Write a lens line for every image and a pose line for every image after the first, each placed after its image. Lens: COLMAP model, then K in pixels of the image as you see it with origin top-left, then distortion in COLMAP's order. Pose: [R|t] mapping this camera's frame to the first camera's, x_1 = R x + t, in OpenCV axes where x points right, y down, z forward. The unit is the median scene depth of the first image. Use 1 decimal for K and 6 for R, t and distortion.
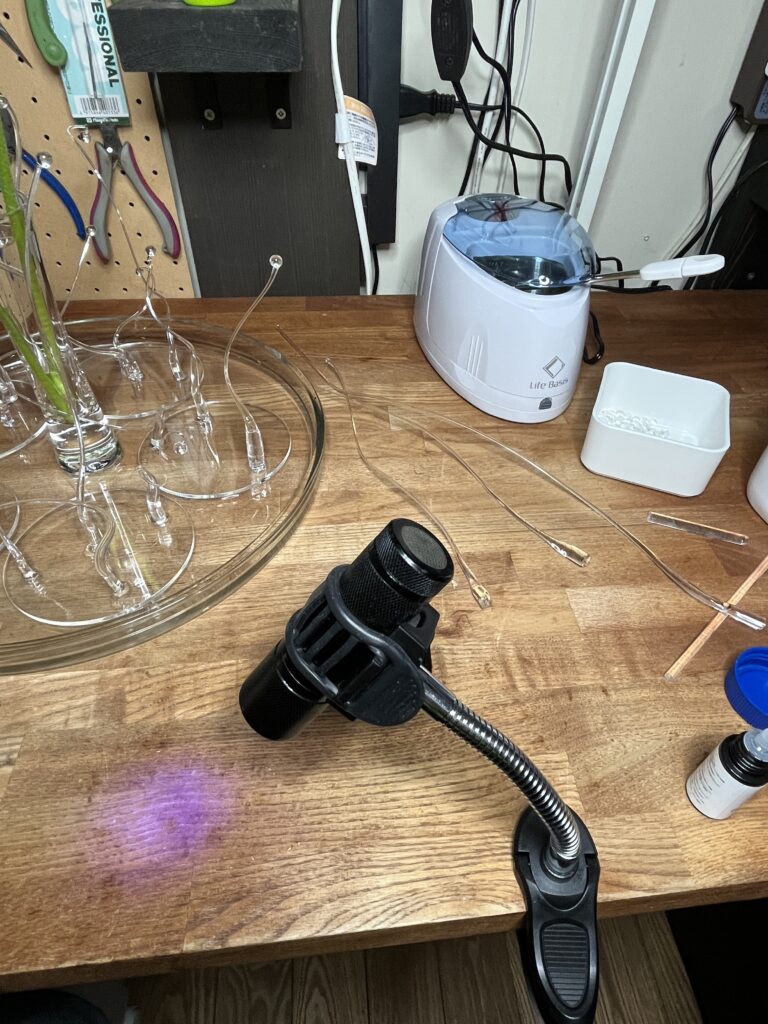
lens RADIAL K [[608.2, 0, 414.0], [0, 608.2, 500.6], [0, 0, 1]] dist [-0.004013, -0.000904]
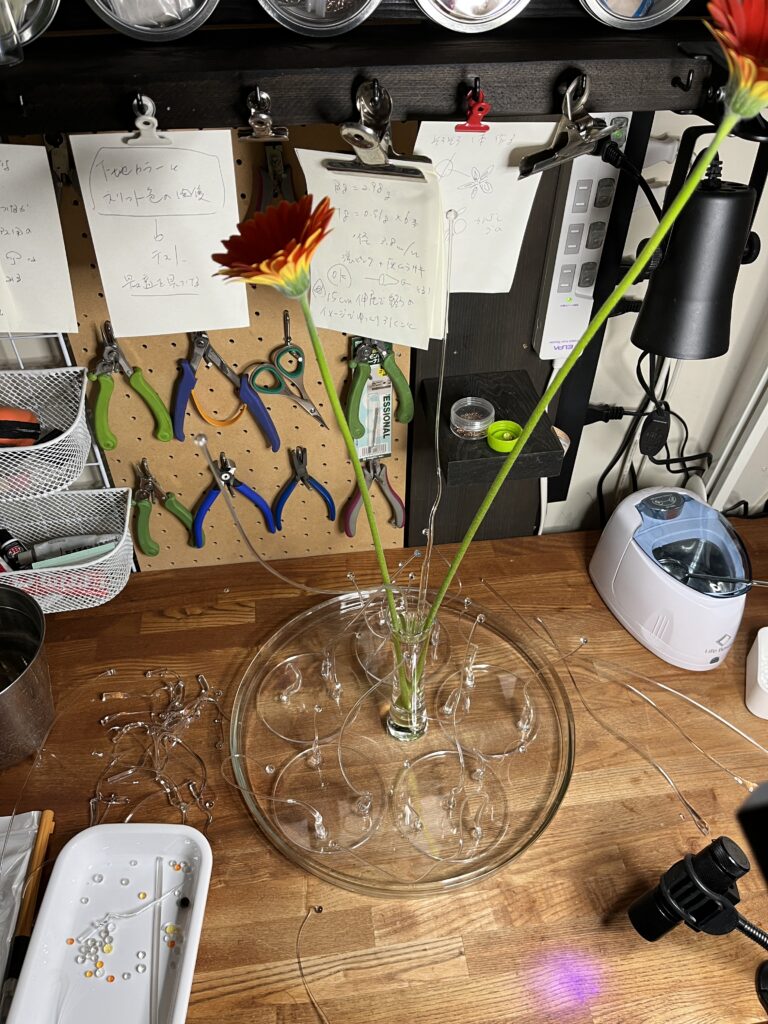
lens RADIAL K [[781.2, 0, 391.3], [0, 781.2, 518.0], [0, 0, 1]] dist [0.047182, -0.089856]
pose [[0.999148, -0.041110, -0.003737, -0.546350], [0.041026, 0.998950, -0.020381, -0.525944], [0.004571, 0.020210, 0.999785, -0.864773]]
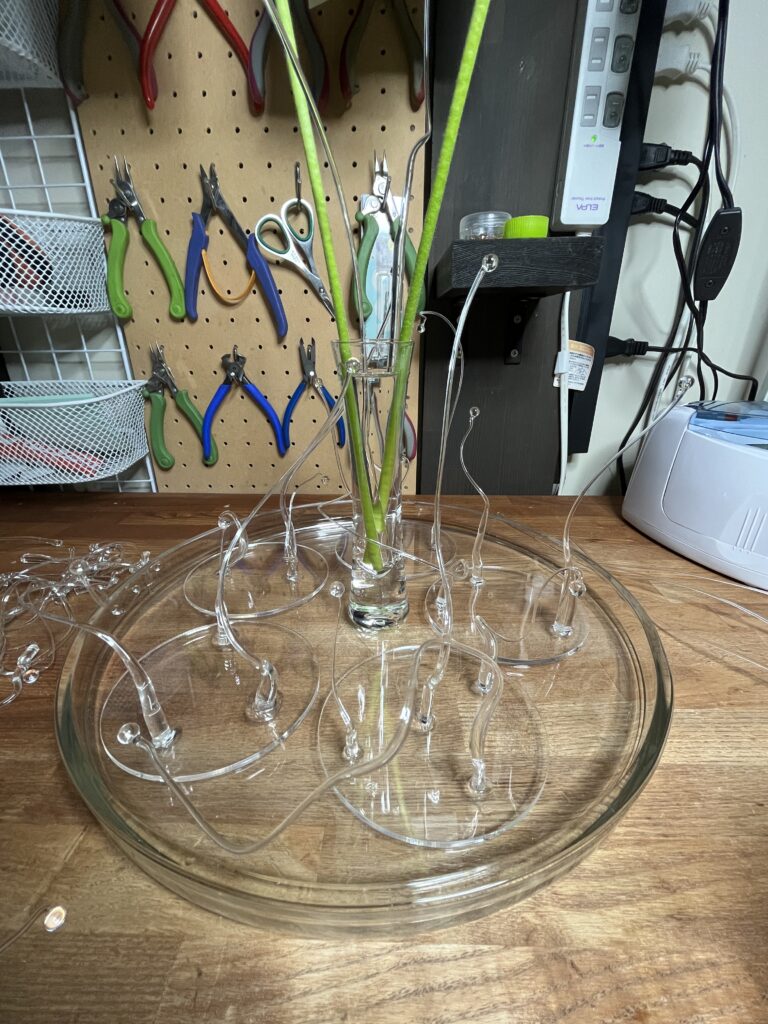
lens RADIAL K [[424.2, 0, 387.9], [0, 424.2, 509.3], [0, 0, 1]] dist [-0.005222, -0.000239]
pose [[0.989884, 0.007664, -0.141675, -0.426740], [-0.062420, 0.920239, -0.386346, 0.035638], [0.127413, 0.391281, 0.911408, 0.331361]]
